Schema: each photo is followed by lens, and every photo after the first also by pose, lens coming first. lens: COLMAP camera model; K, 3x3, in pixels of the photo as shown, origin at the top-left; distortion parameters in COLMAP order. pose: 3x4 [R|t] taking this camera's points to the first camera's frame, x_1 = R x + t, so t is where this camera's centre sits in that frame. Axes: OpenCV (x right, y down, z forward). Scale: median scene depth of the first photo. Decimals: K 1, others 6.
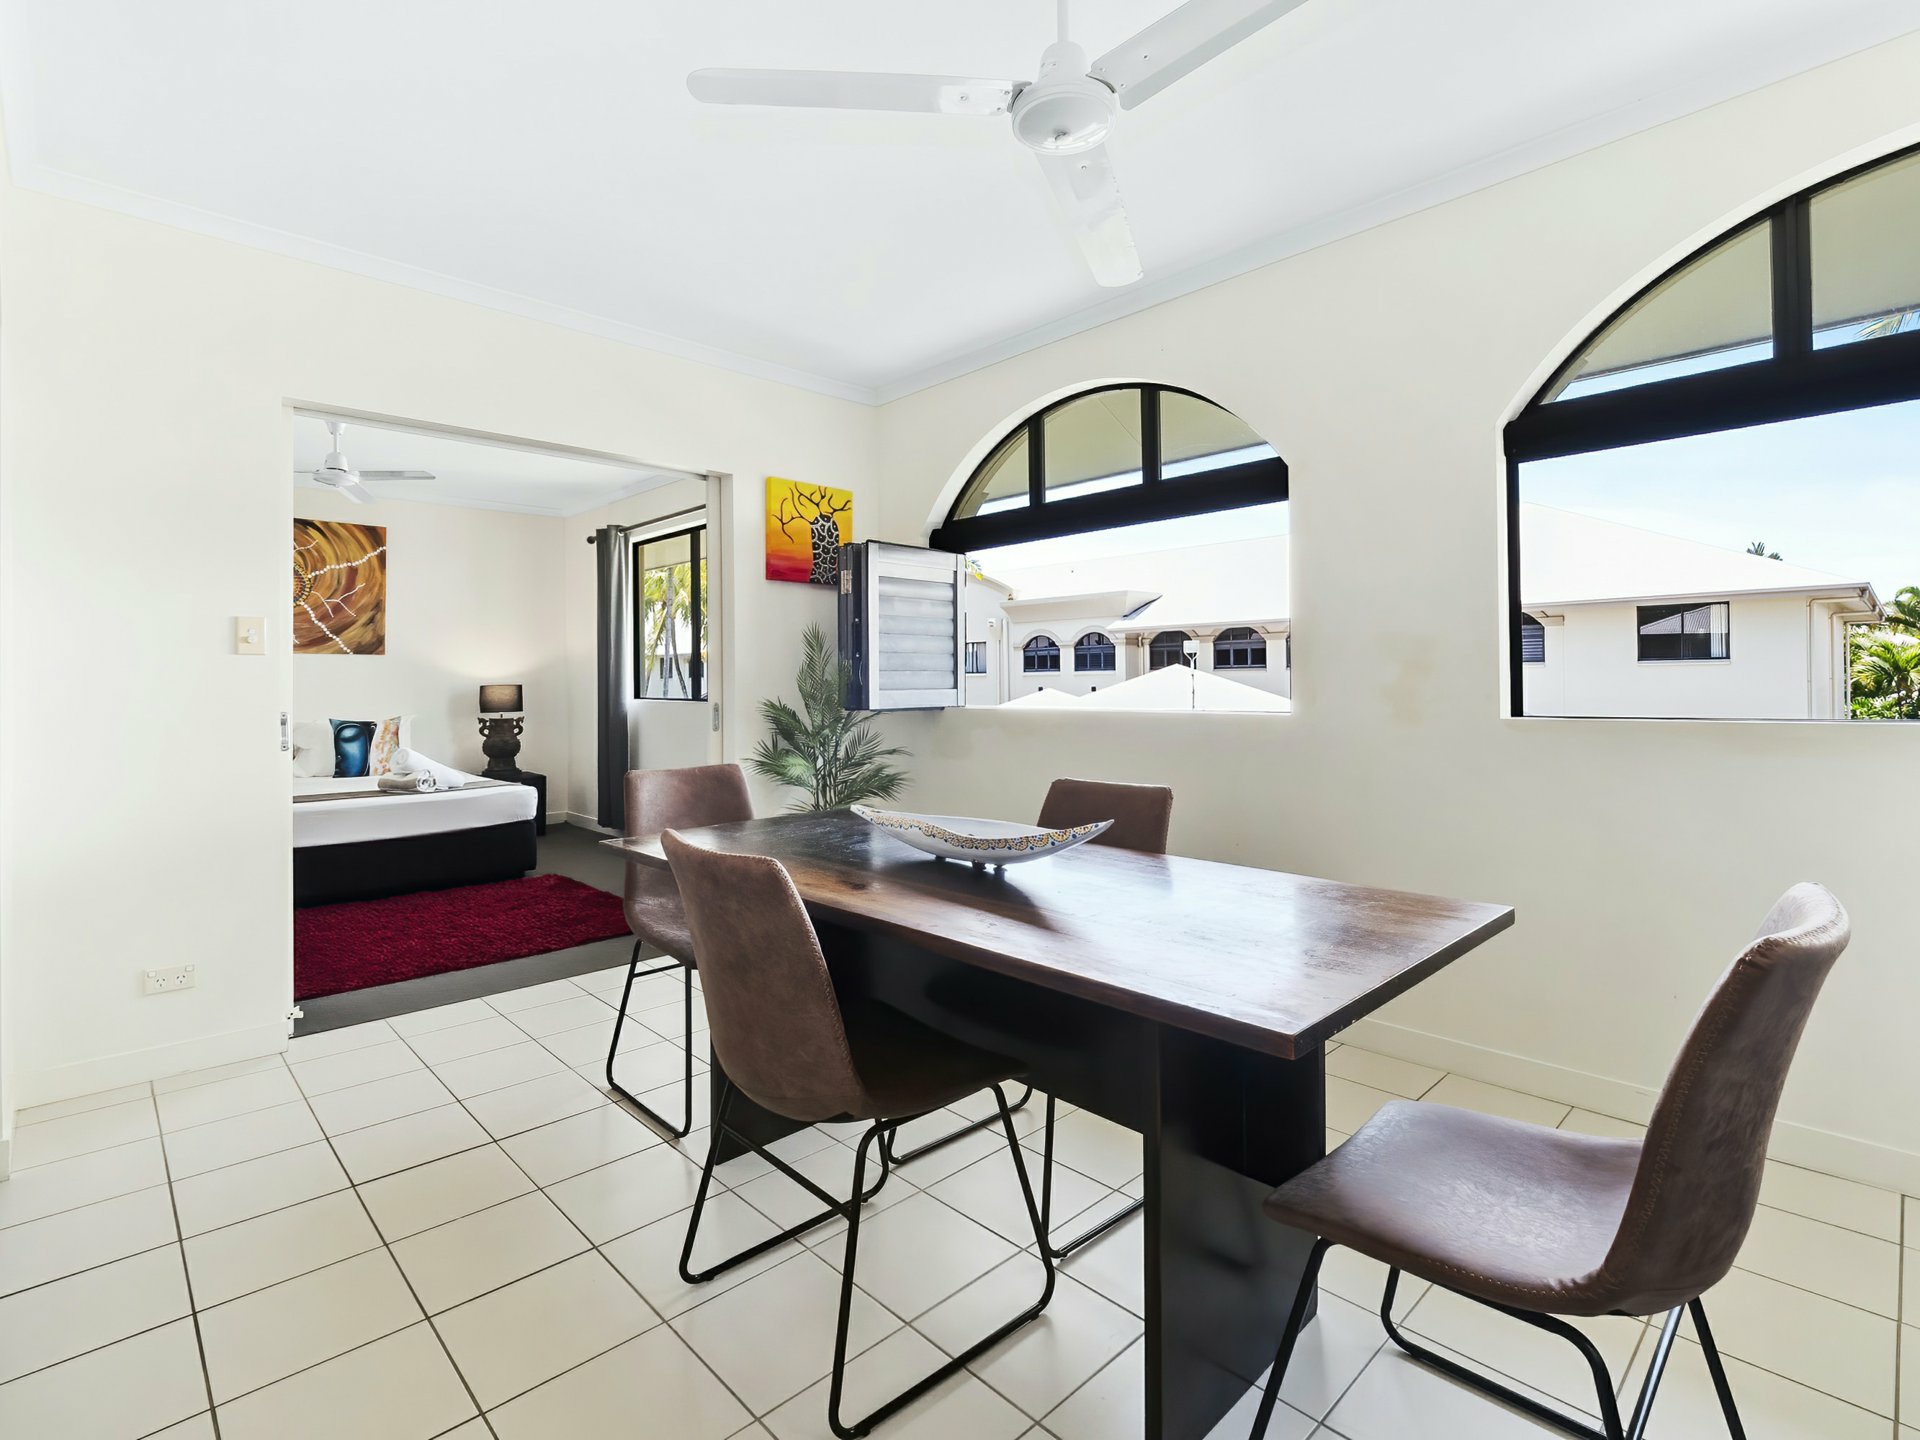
lens RADIAL K [[935.6, 0, 970.8], [0, 935.6, 683.0], [0, 0, 1]] dist [-0.002593, -0.003757]
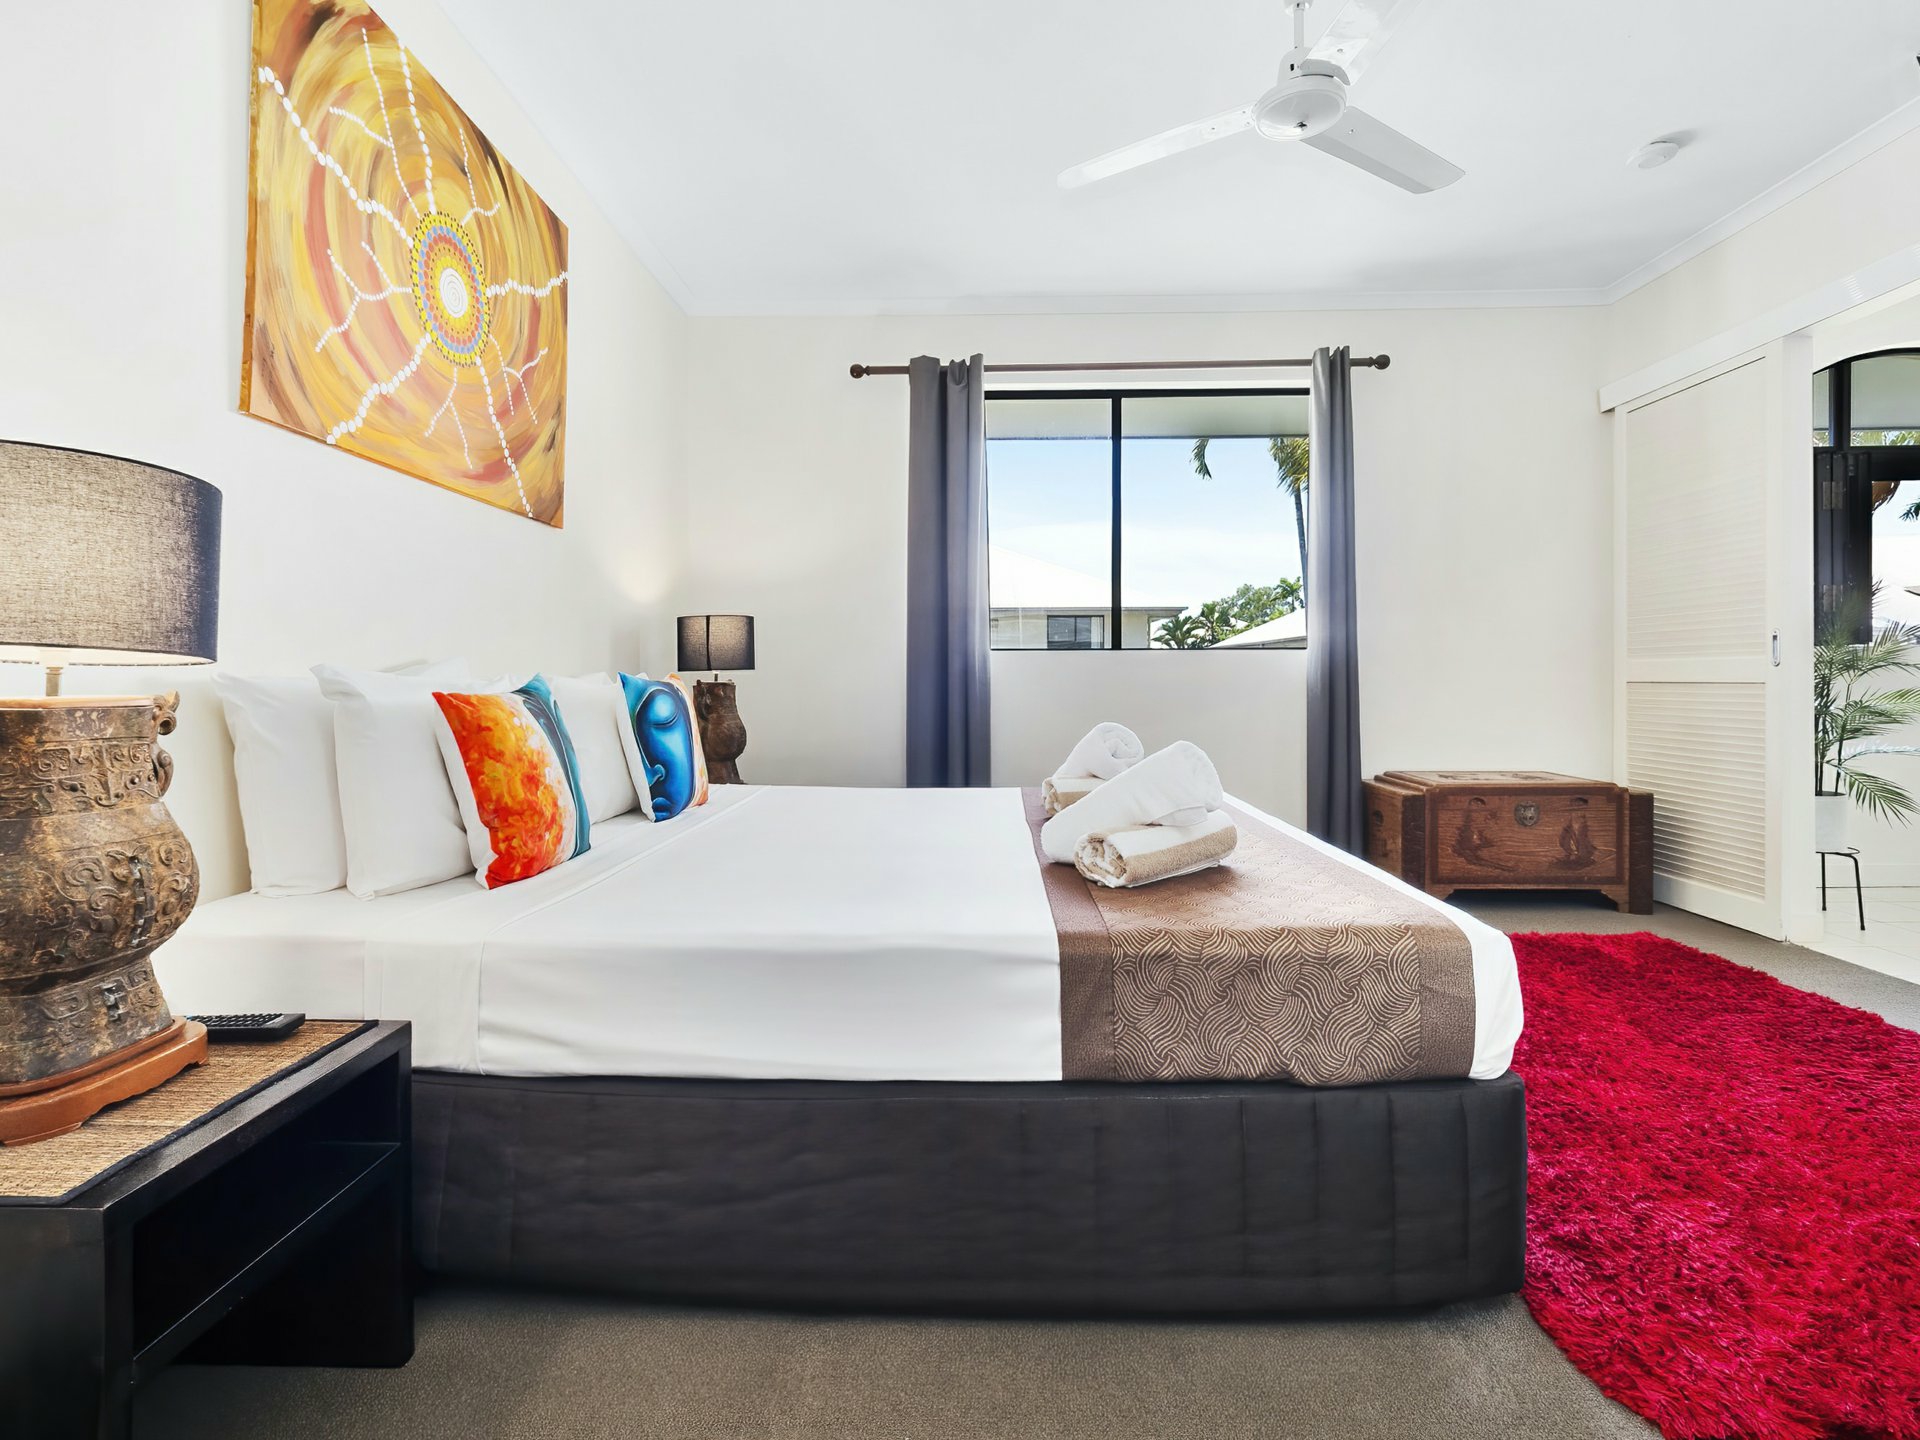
lens RADIAL K [[935.6, 0, 962.6], [0, 935.6, 680.7], [0, 0, 1]] dist [-0.002593, -0.003757]
pose [[0.711207, 0.001124, 0.702982, -0.807153], [0.000270, 0.999998, -0.001873, 0.039741], [-0.702983, 0.001522, 0.711205, 0.581327]]
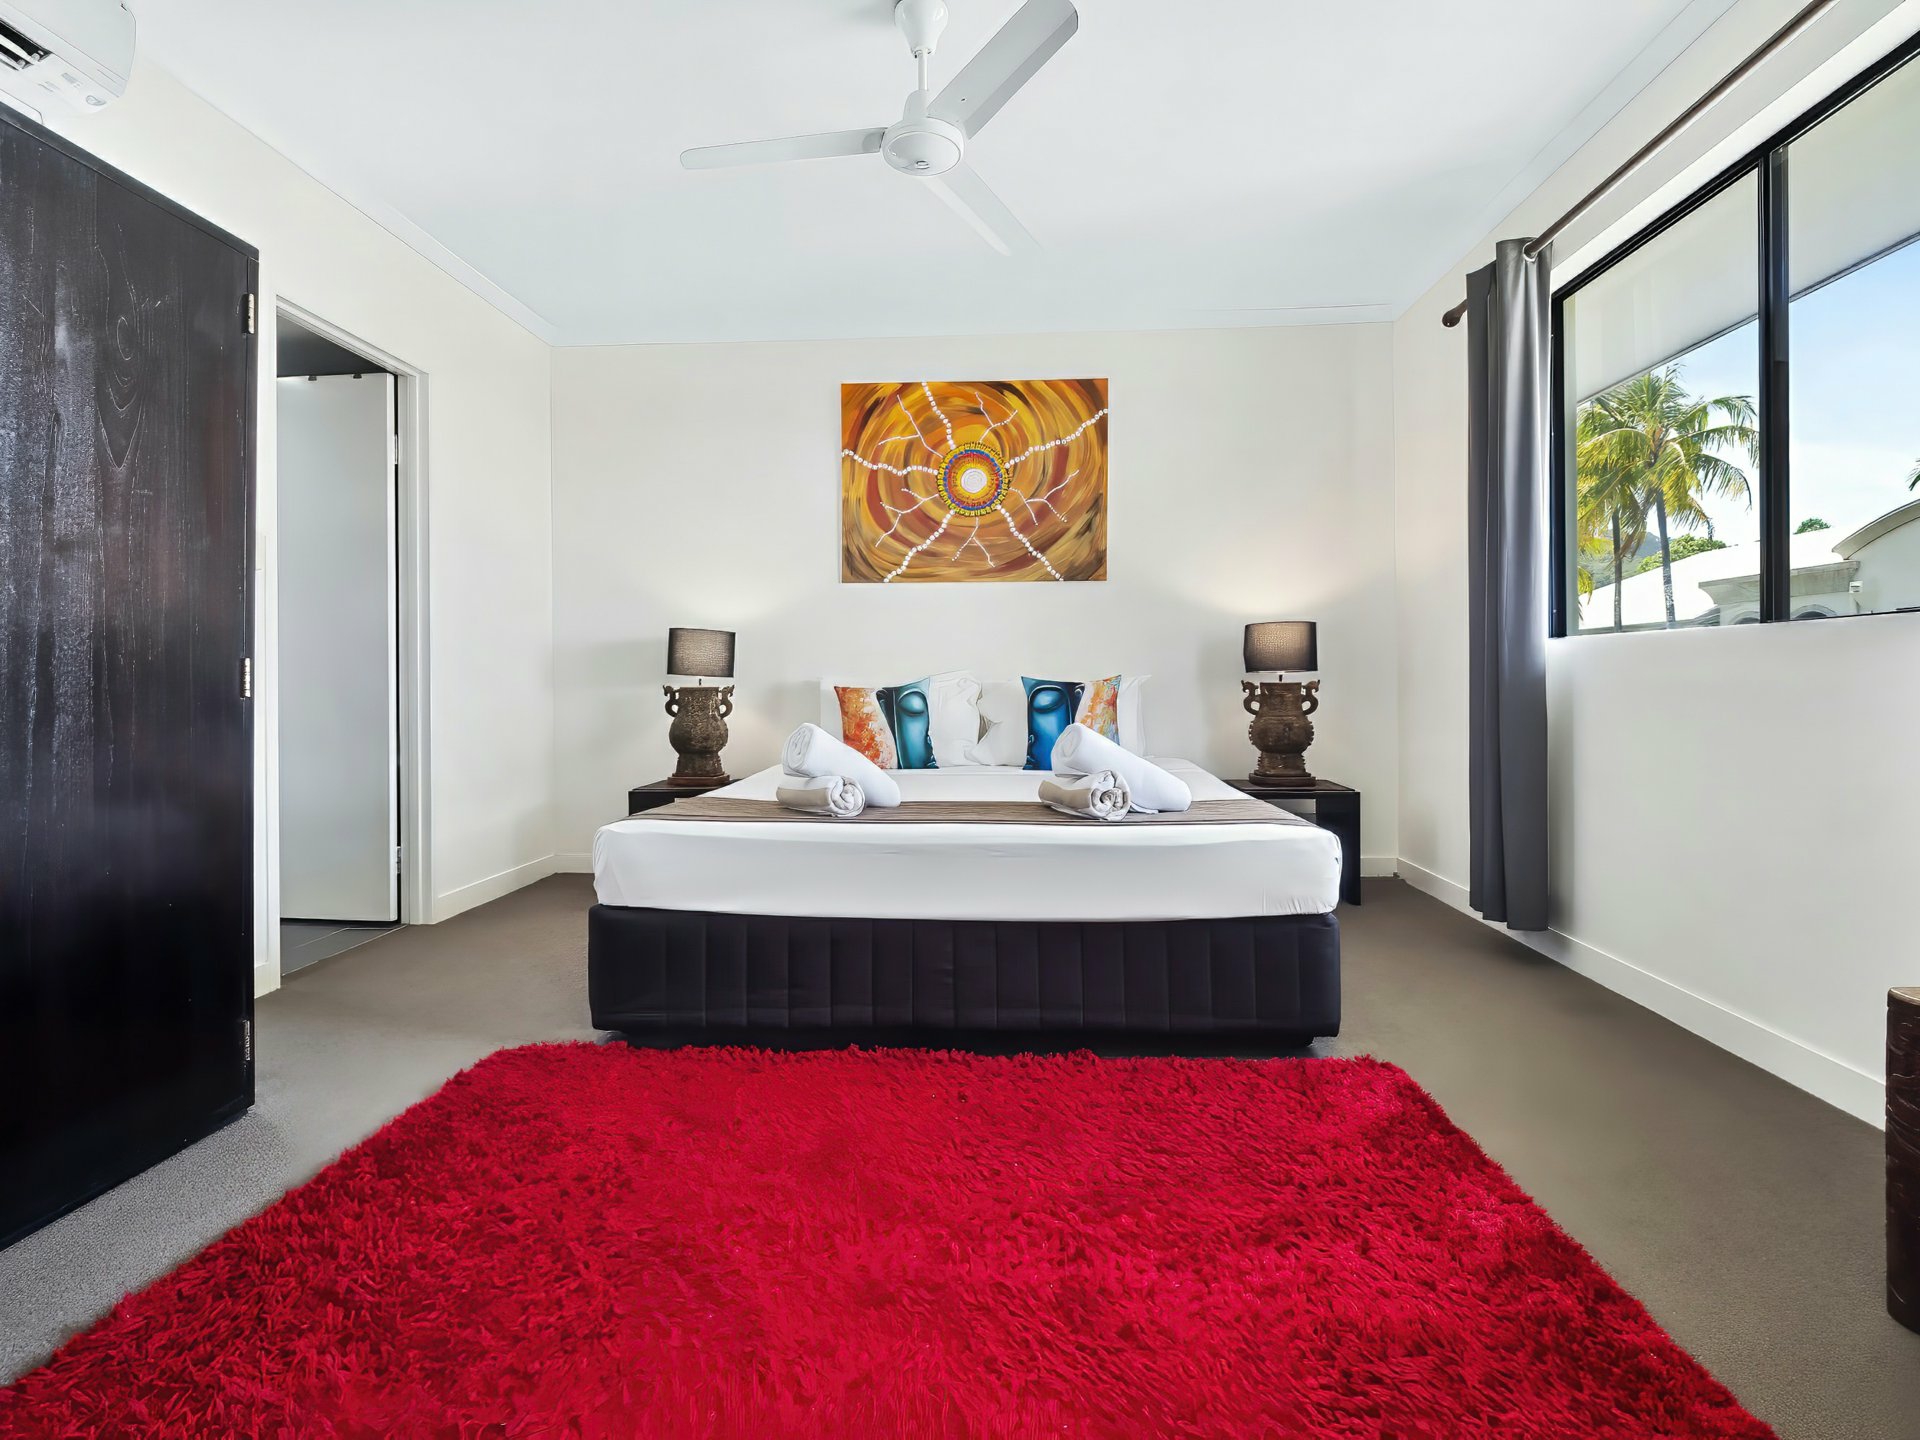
lens RADIAL K [[935.6, 0, 942.3], [0, 935.6, 685.4], [0, 0, 1]] dist [-0.002593, -0.003757]
pose [[0.666667, 0.004329, -0.745343, -0.230703], [0.001652, 0.999972, 0.007286, 0.036843], [0.745354, -0.006089, 0.666642, 0.499466]]
